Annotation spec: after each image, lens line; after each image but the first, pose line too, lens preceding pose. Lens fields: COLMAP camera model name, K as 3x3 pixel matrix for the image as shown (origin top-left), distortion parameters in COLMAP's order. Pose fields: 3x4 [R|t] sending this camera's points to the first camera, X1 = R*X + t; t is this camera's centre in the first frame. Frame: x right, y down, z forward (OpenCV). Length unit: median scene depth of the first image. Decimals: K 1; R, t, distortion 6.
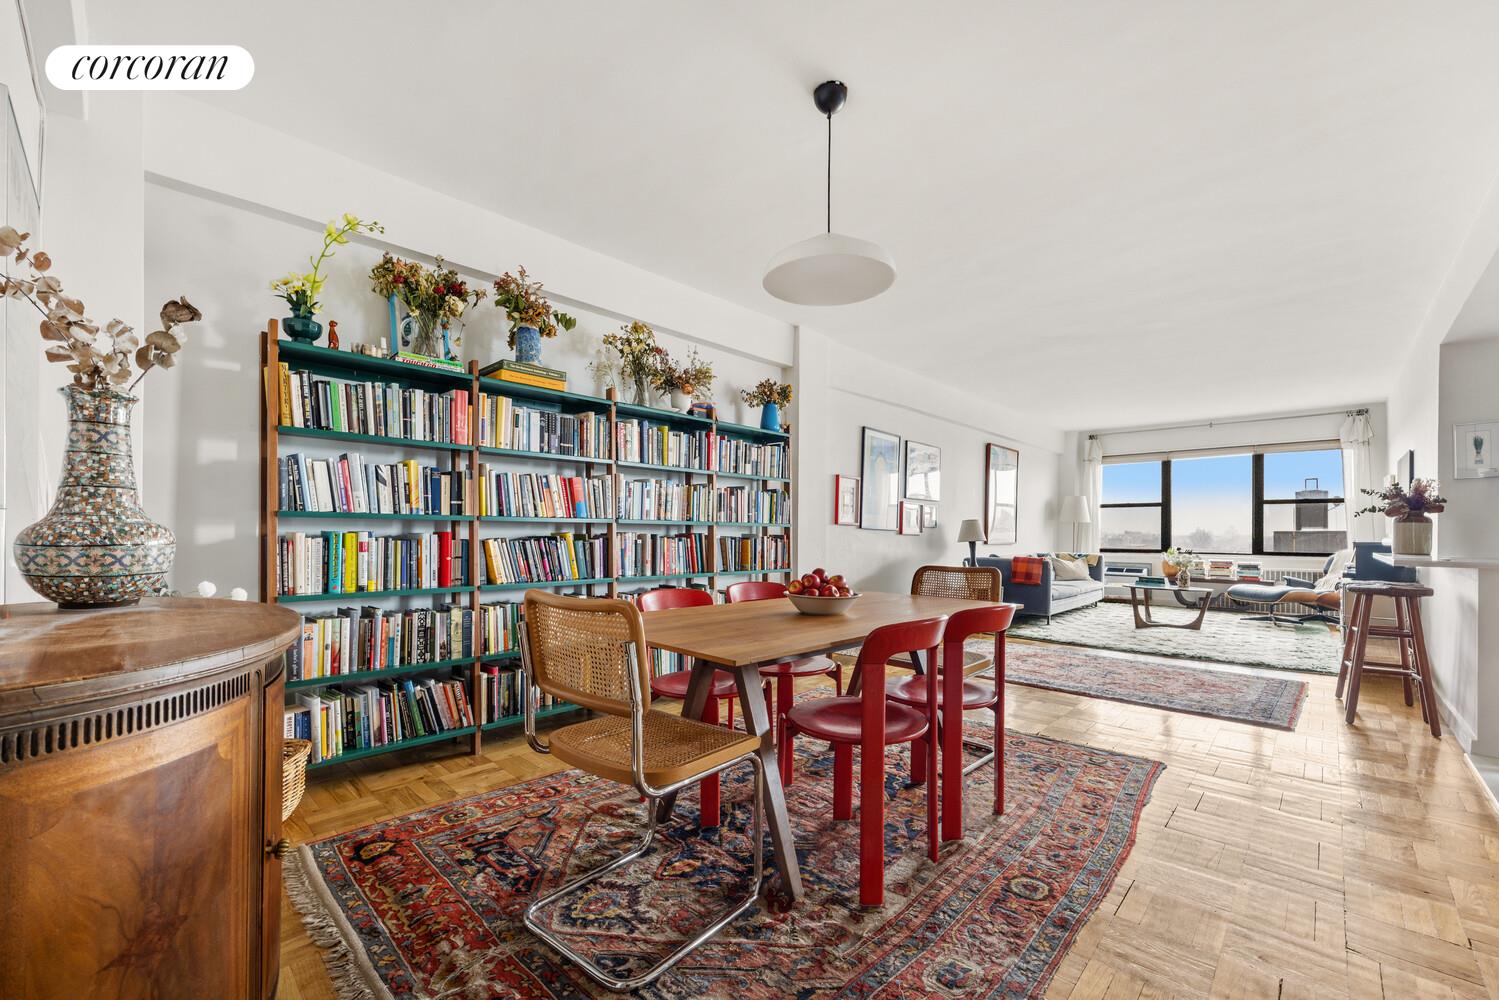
lens RADIAL K [[588.1, 0, 760.9], [0, 588.1, 537.0], [0, 0, 1]] dist [-0.008944, -0.000043]
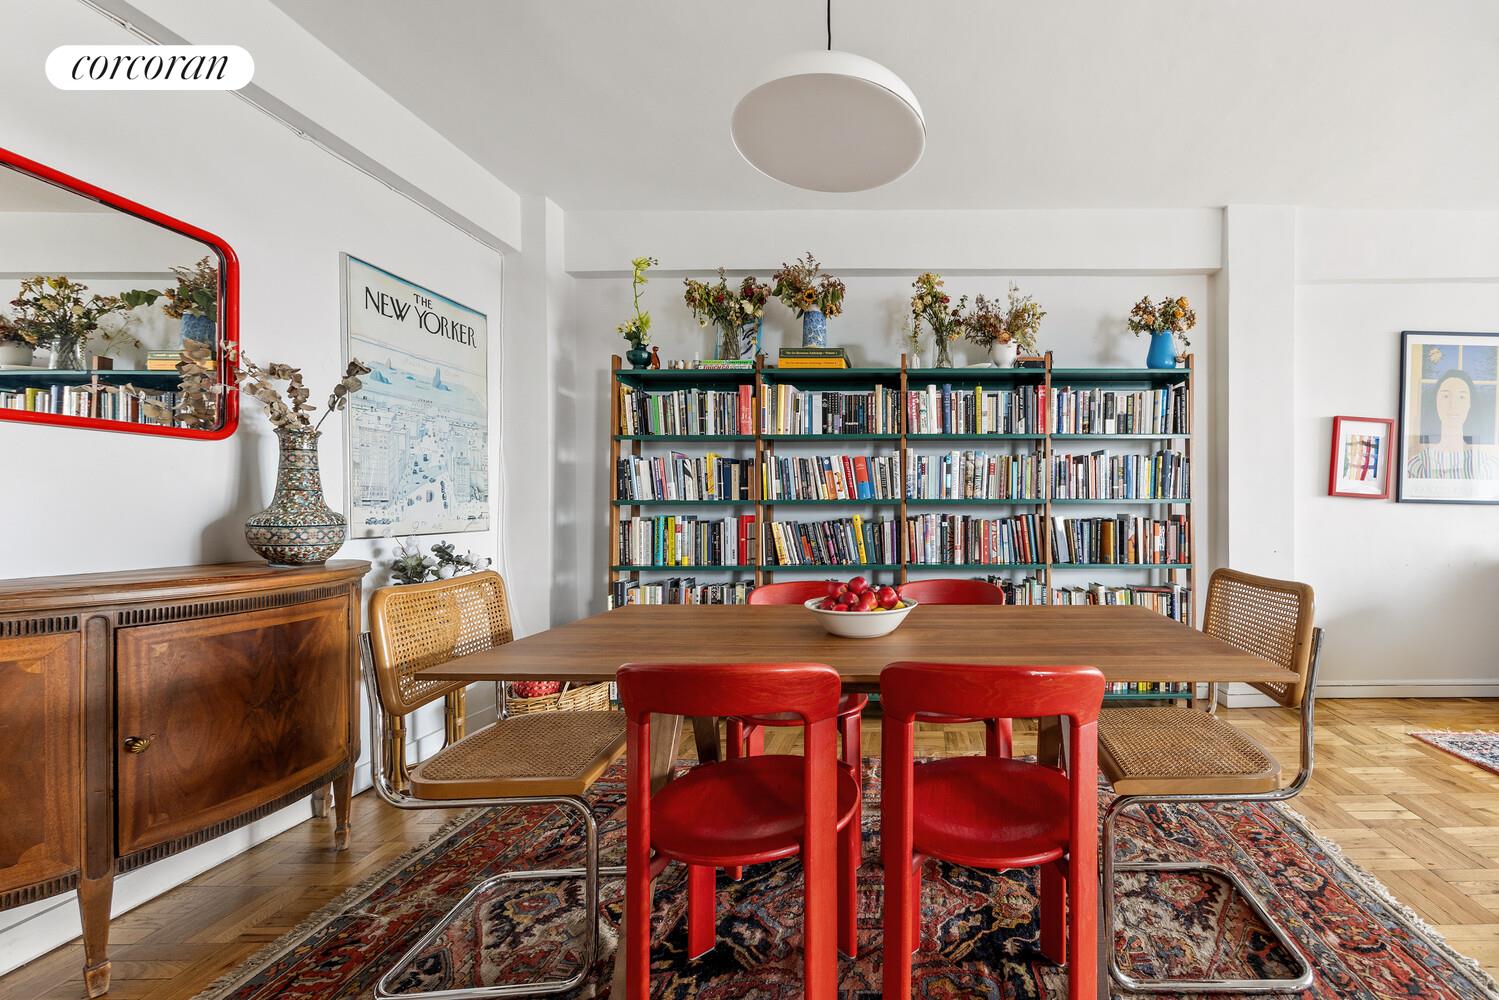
lens RADIAL K [[588.1, 0, 754.3], [0, 588.1, 521.9], [0, 0, 1]] dist [-0.008944, -0.000043]
pose [[0.705535, -0.001397, -0.708674, 0.246629], [0.004910, 0.999984, 0.002916, 0.000519], [0.708658, -0.005537, 0.705530, 0.219154]]
